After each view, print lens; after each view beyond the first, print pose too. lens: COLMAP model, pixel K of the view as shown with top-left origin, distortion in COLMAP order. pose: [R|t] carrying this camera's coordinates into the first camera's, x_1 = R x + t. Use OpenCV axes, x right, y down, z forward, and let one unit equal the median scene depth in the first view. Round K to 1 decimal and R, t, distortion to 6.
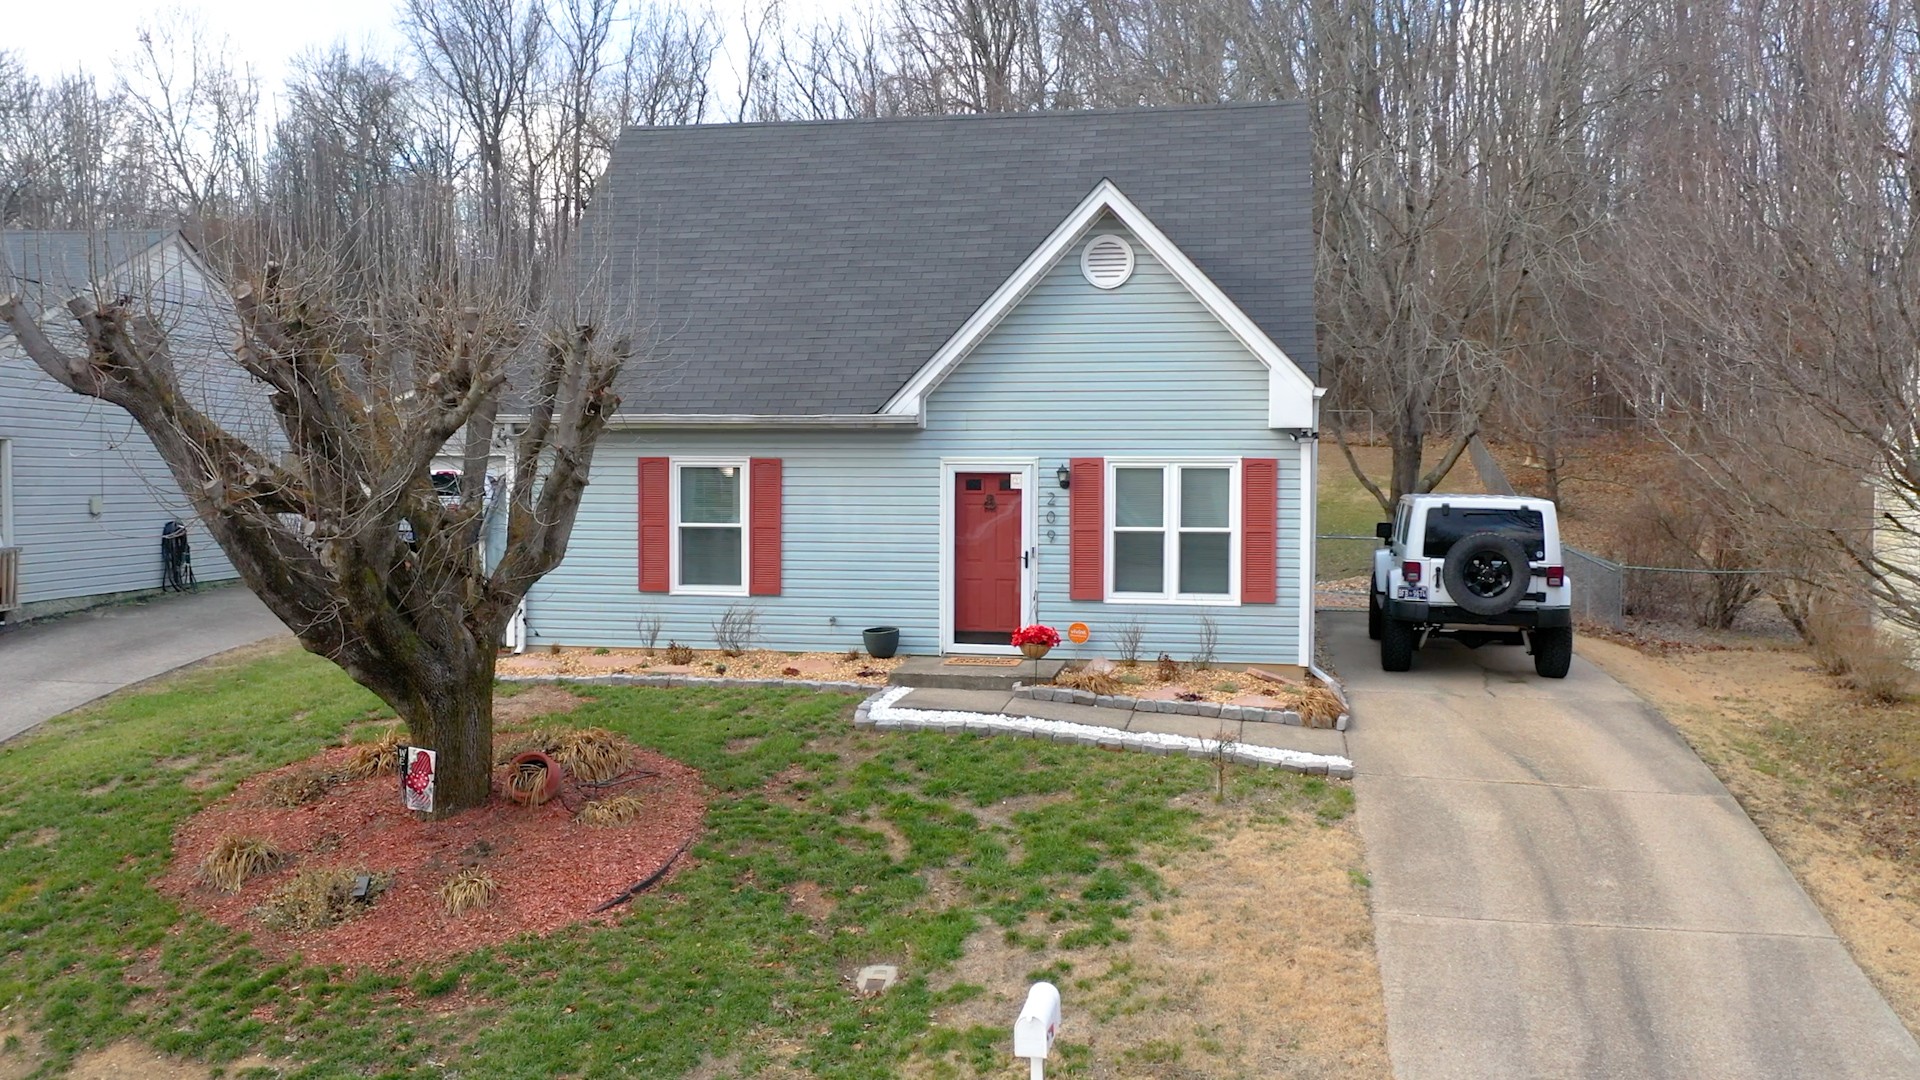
lens RADIAL K [[1578.2, 0, 960.0], [0, 1578.2, 540.0], [0, 0, 1]] dist [0.012682, 0.008716]
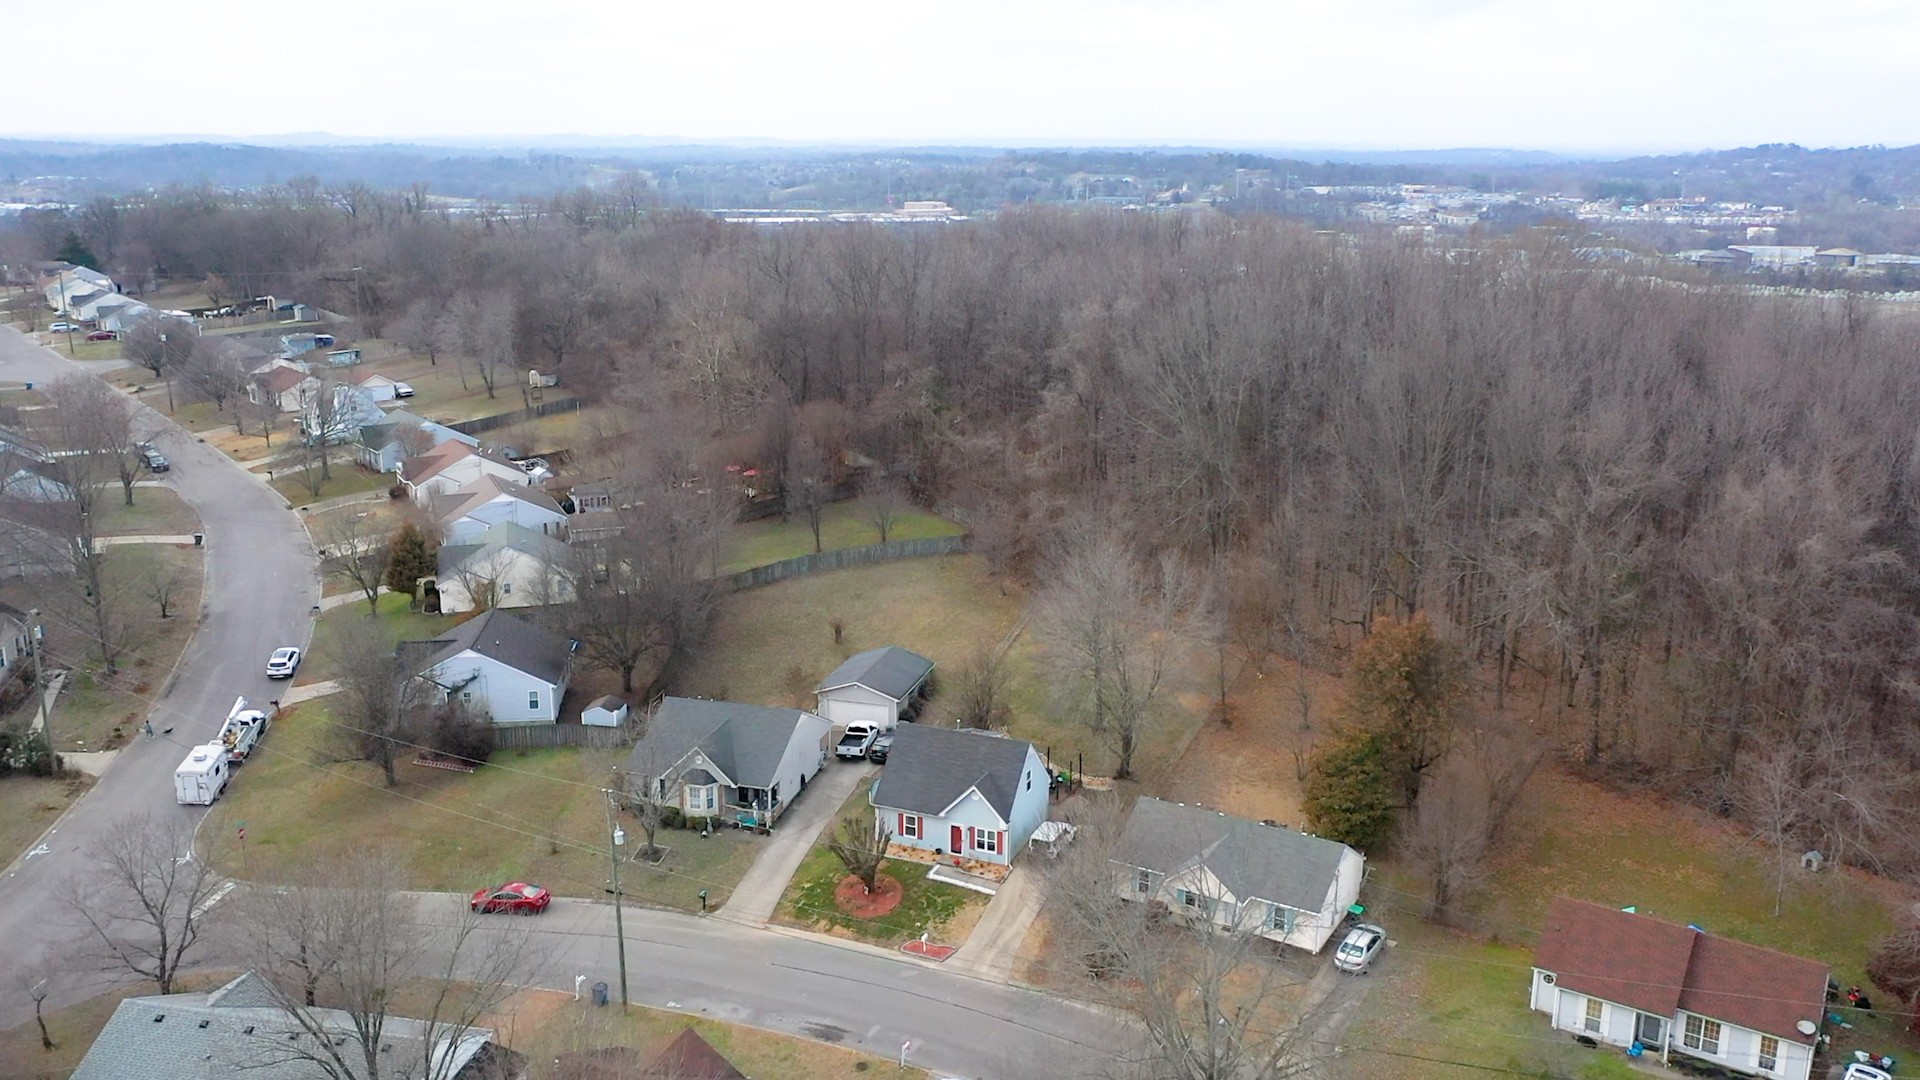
lens RADIAL K [[1582.7, 0, 955.9], [0, 1582.7, 496.8], [0, 0, 1]] dist [0.005556, 0.001512]
pose [[0.975687, 0.050578, -0.213255, 1.209553], [-0.011027, 0.983104, 0.182714, -2.323034], [0.218893, -0.175920, 0.959759, -4.414638]]
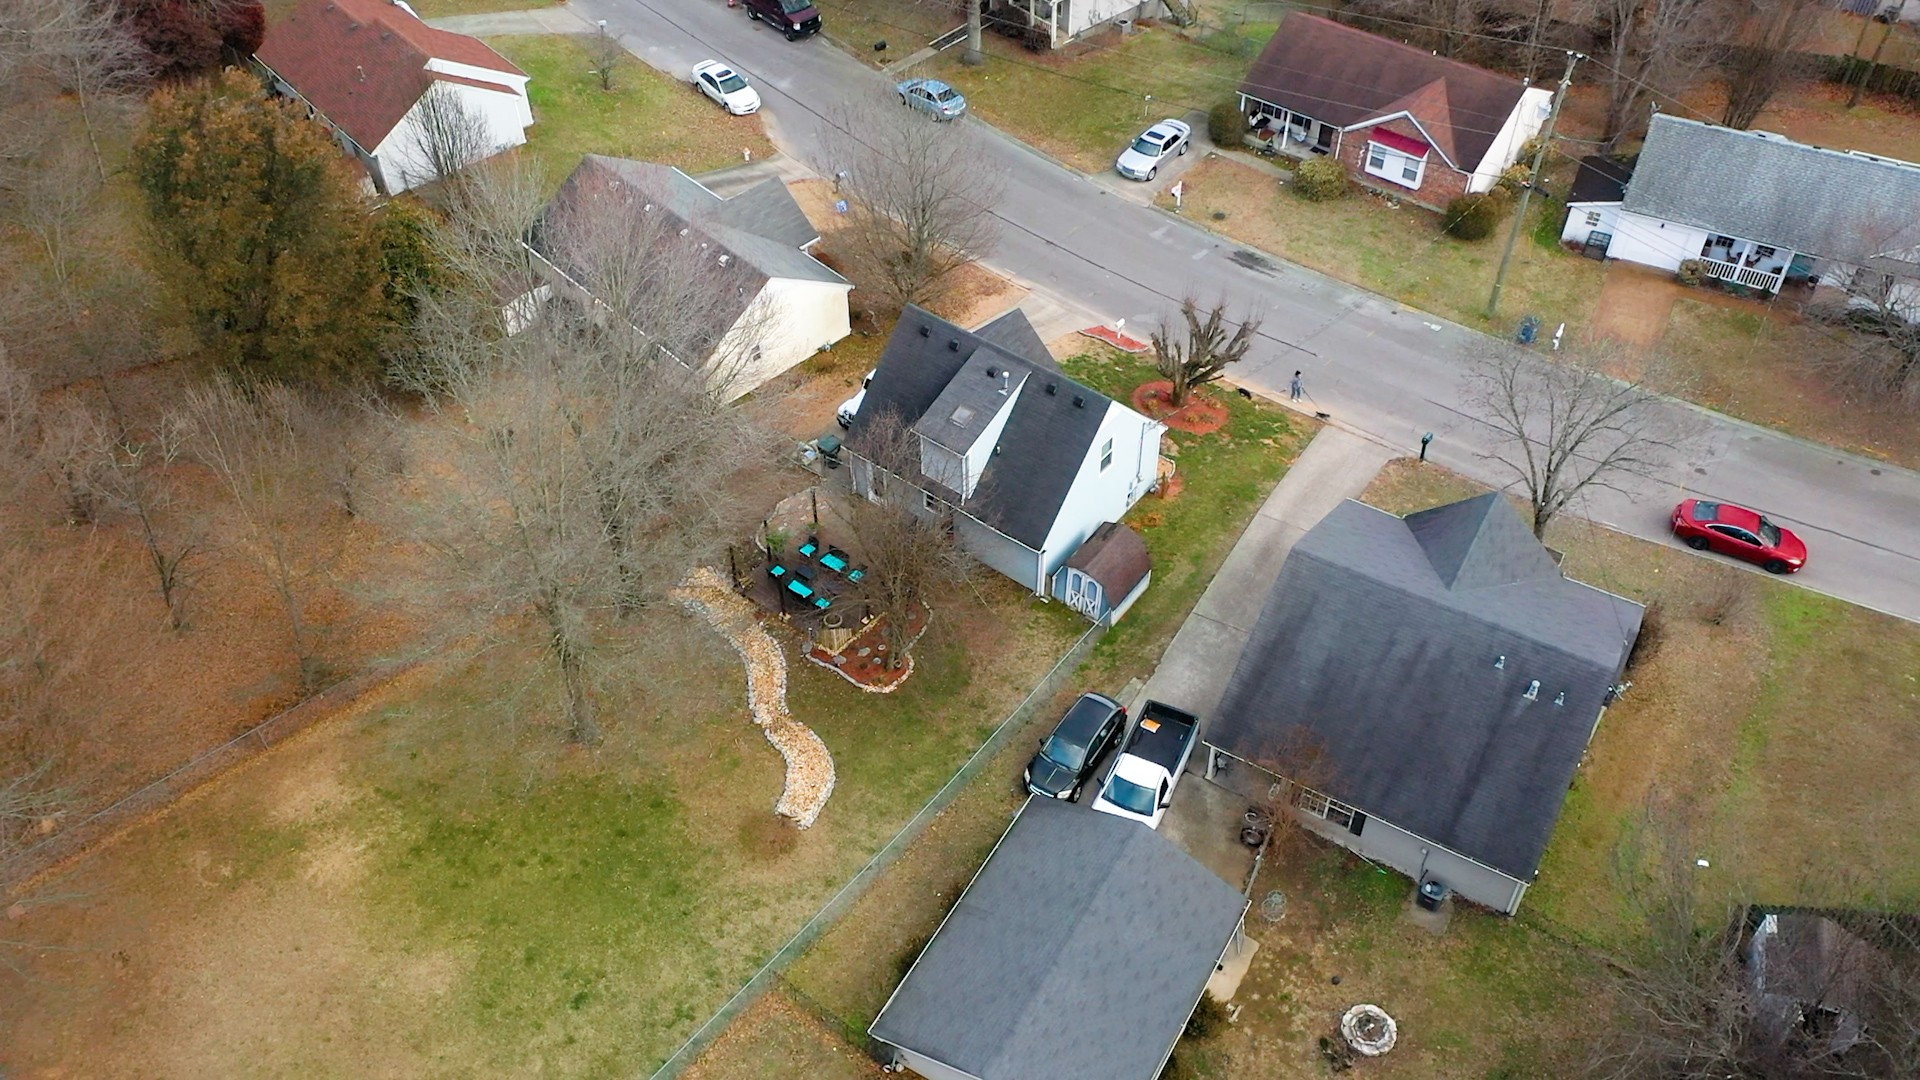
lens RADIAL K [[1496.8, 0, 957.5], [0, 1496.8, 581.5], [0, 0, 1]] dist [0.016462, 0.000763]
pose [[-0.887870, -0.333208, 0.317269, -1.078553], [0.025762, 0.652487, 0.757362, -2.411506], [-0.459373, 0.680613, -0.570739, 3.423331]]
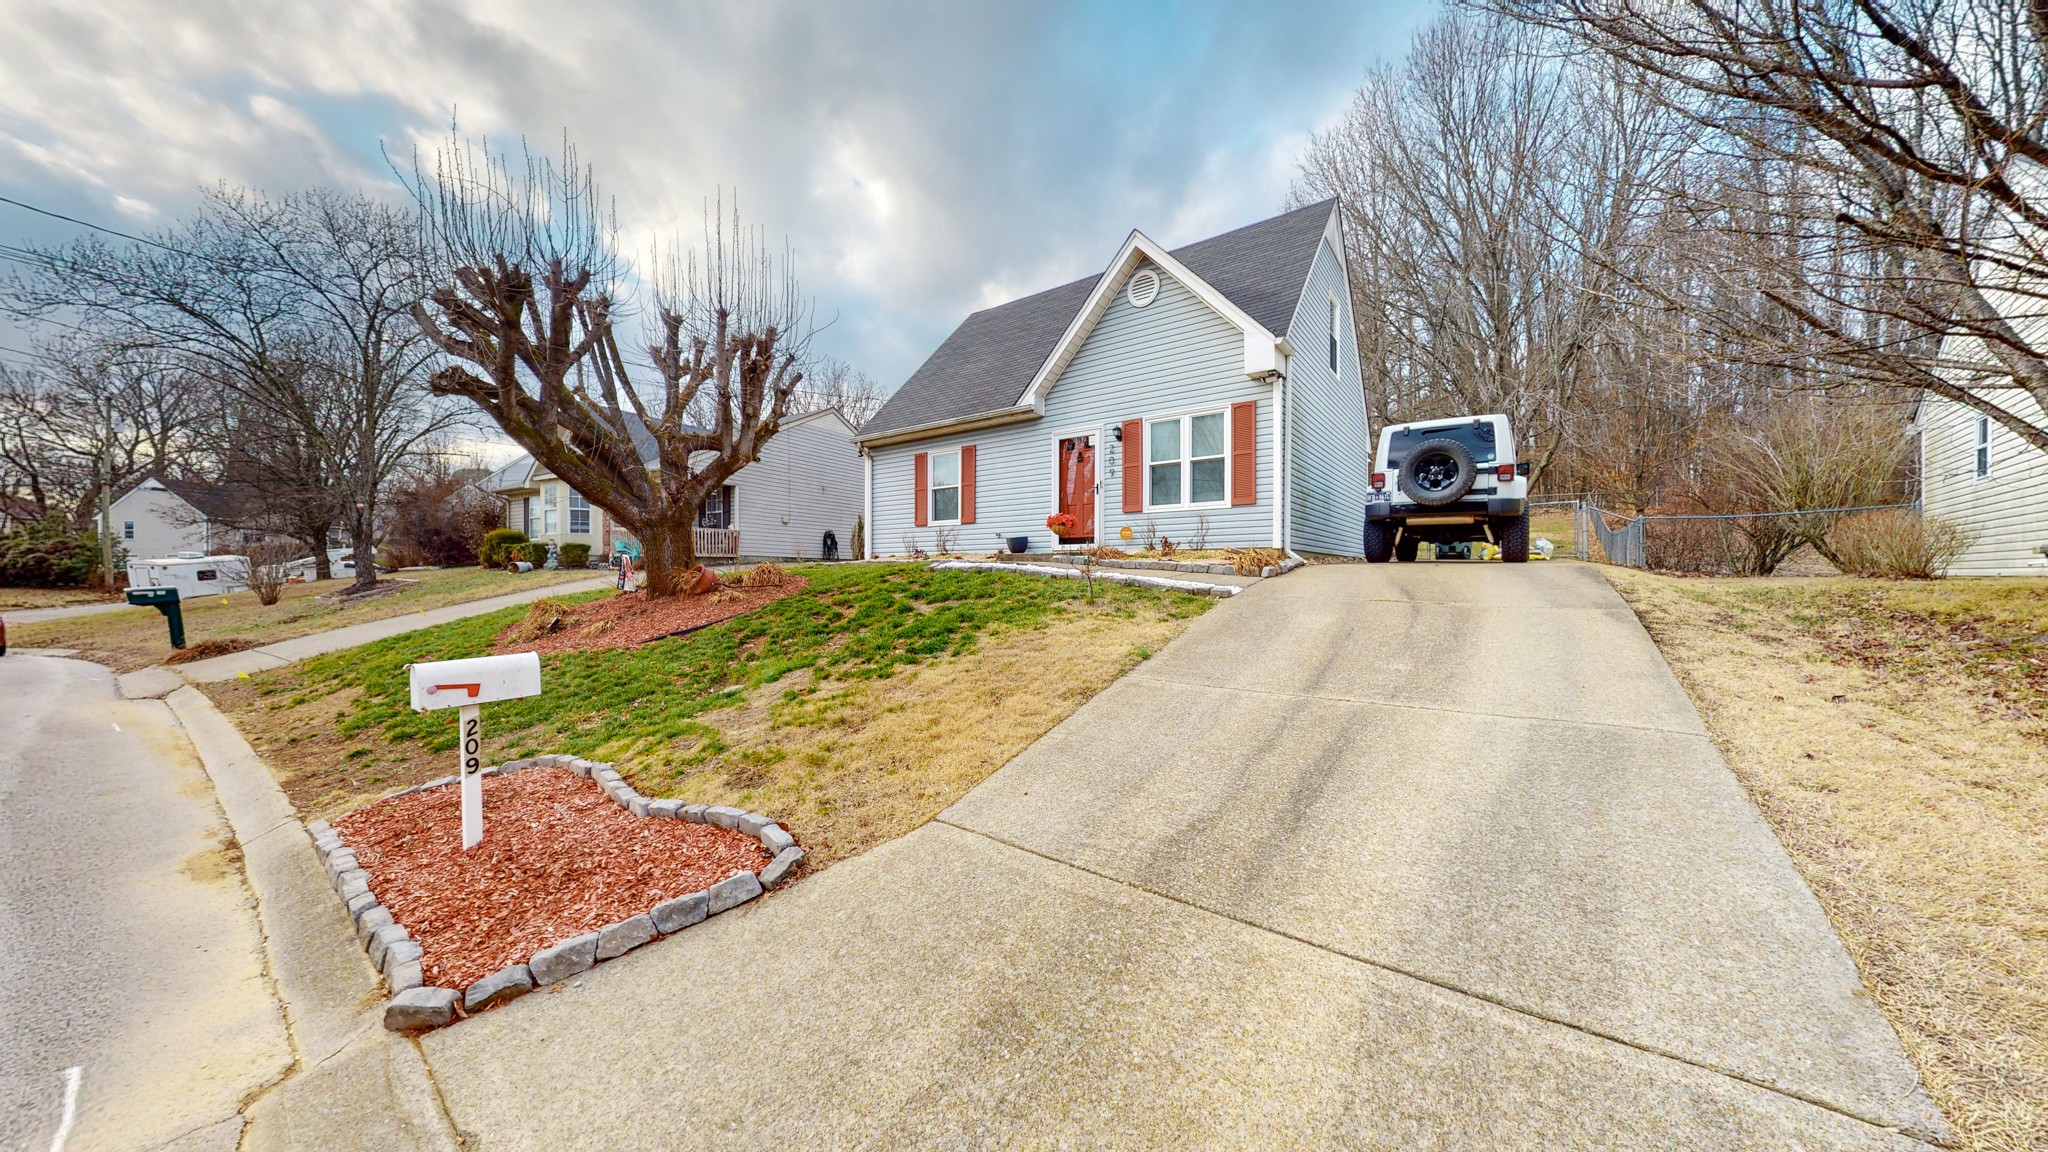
lens RADIAL K [[647.4, 0, 1025.1], [0, 647.4, 579.2], [0, 0, 1]] dist [0.000736, 0.000033]
pose [[0.898721, -0.002422, -0.438514, 0.264072], [-0.013407, 0.999366, -0.032995, 0.126467], [0.438316, 0.035533, 0.898118, 0.397632]]
